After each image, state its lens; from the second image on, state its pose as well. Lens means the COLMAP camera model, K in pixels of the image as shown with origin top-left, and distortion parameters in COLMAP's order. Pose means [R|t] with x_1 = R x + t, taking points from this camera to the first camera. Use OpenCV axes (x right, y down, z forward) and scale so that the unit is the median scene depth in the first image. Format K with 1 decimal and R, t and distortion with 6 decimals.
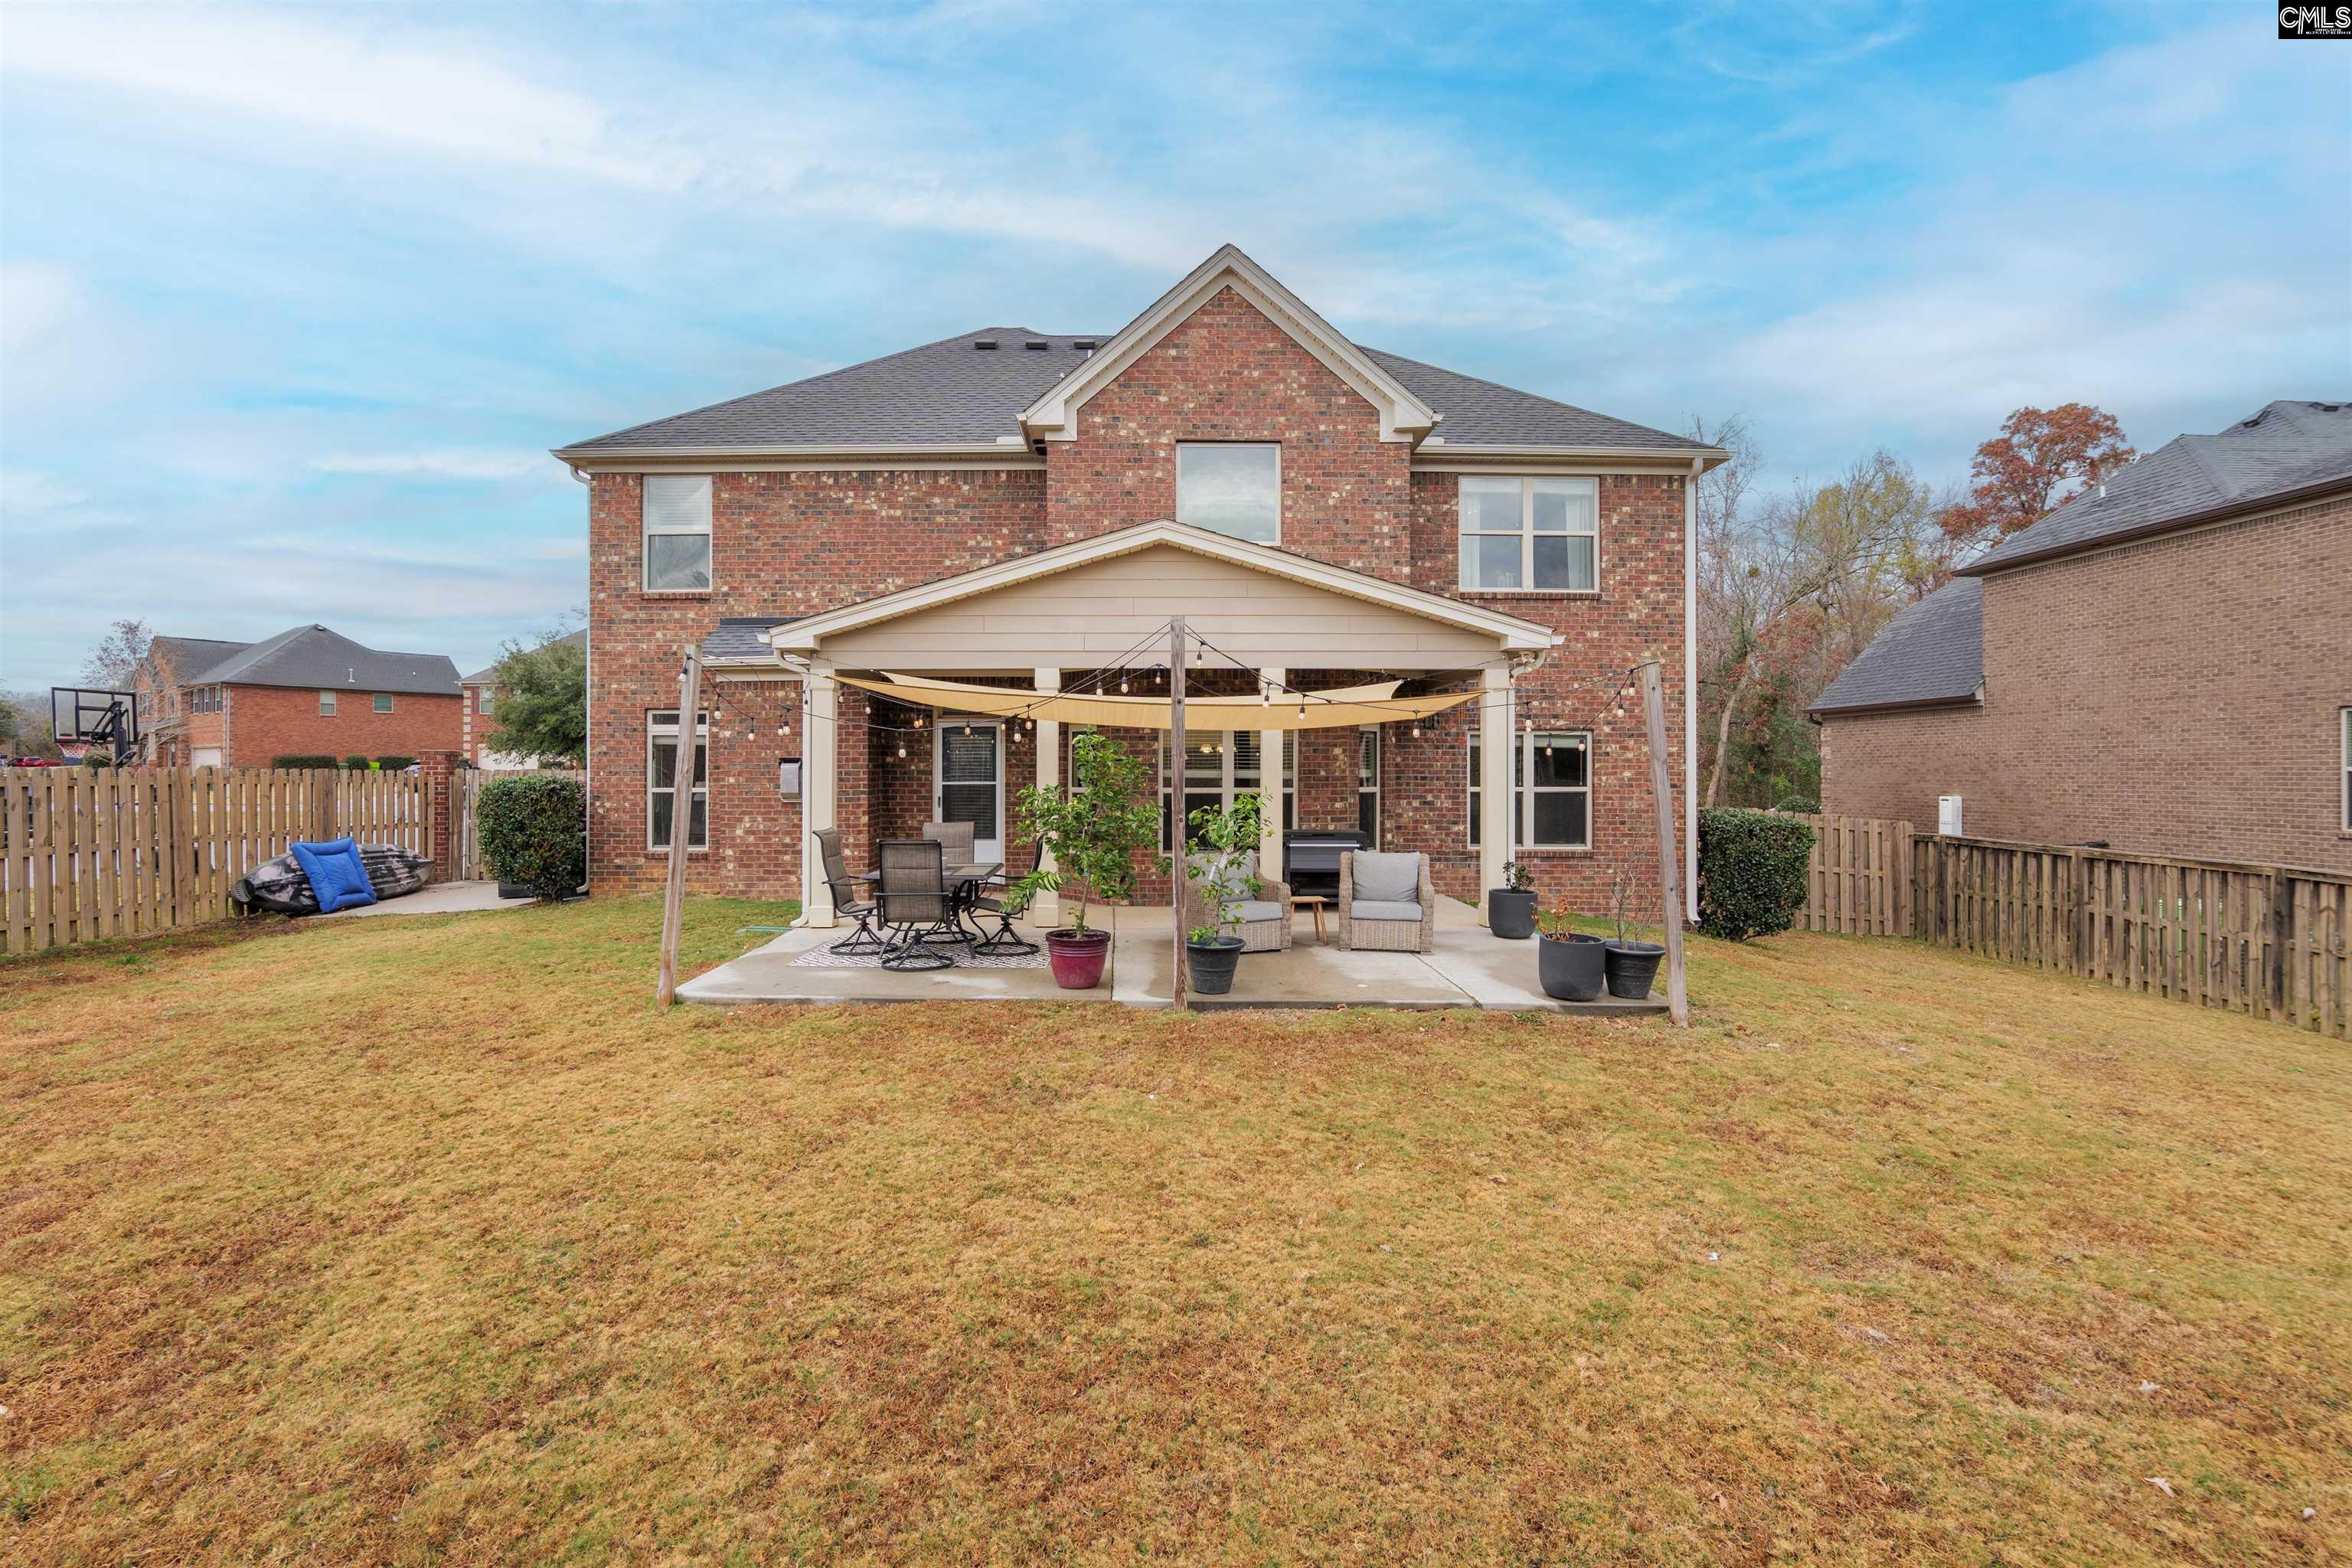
lens RADIAL K [[1089.5, 0, 1160.8], [0, 1089.5, 765.9], [0, 0, 1]] dist [-0.019227, 0.001733]
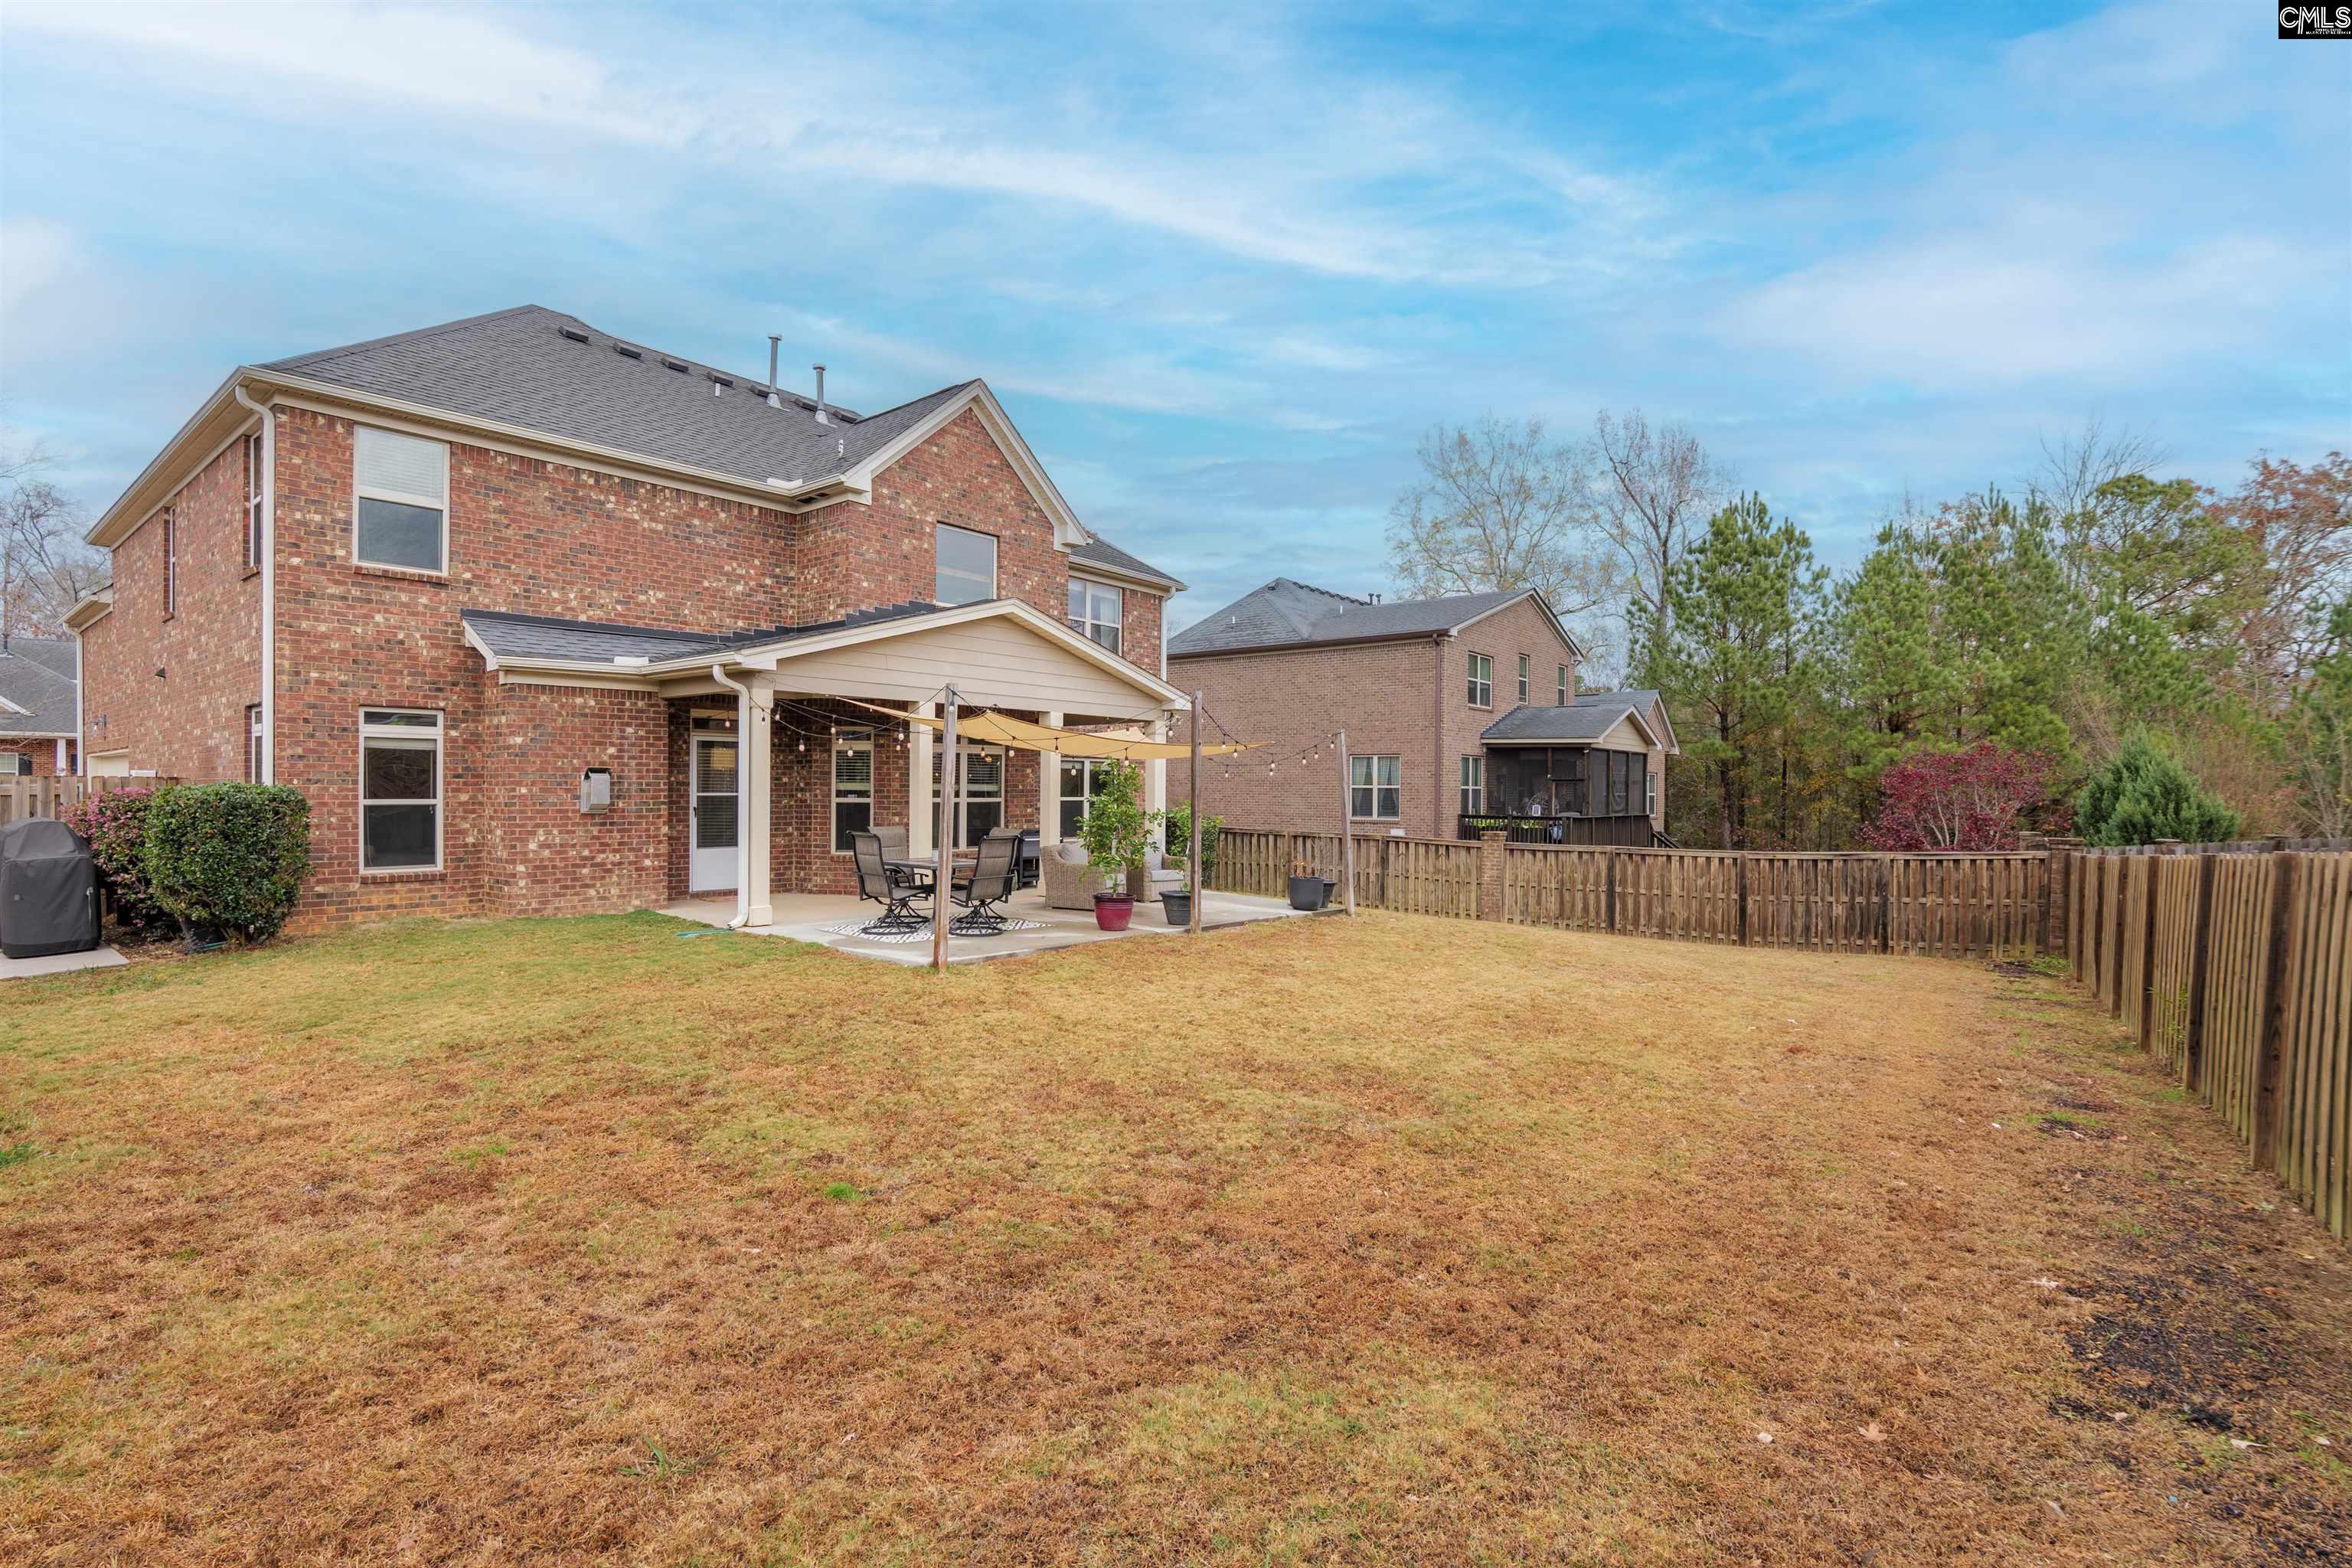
lens RADIAL K [[1089.5, 0, 1164.6], [0, 1089.5, 792.7], [0, 0, 1]] dist [-0.019227, 0.001733]
pose [[0.642512, 0.001275, 0.766274, -0.713385], [-0.008791, 0.999945, 0.005707, 0.004783], [-0.766225, -0.010403, 0.642488, -0.010613]]
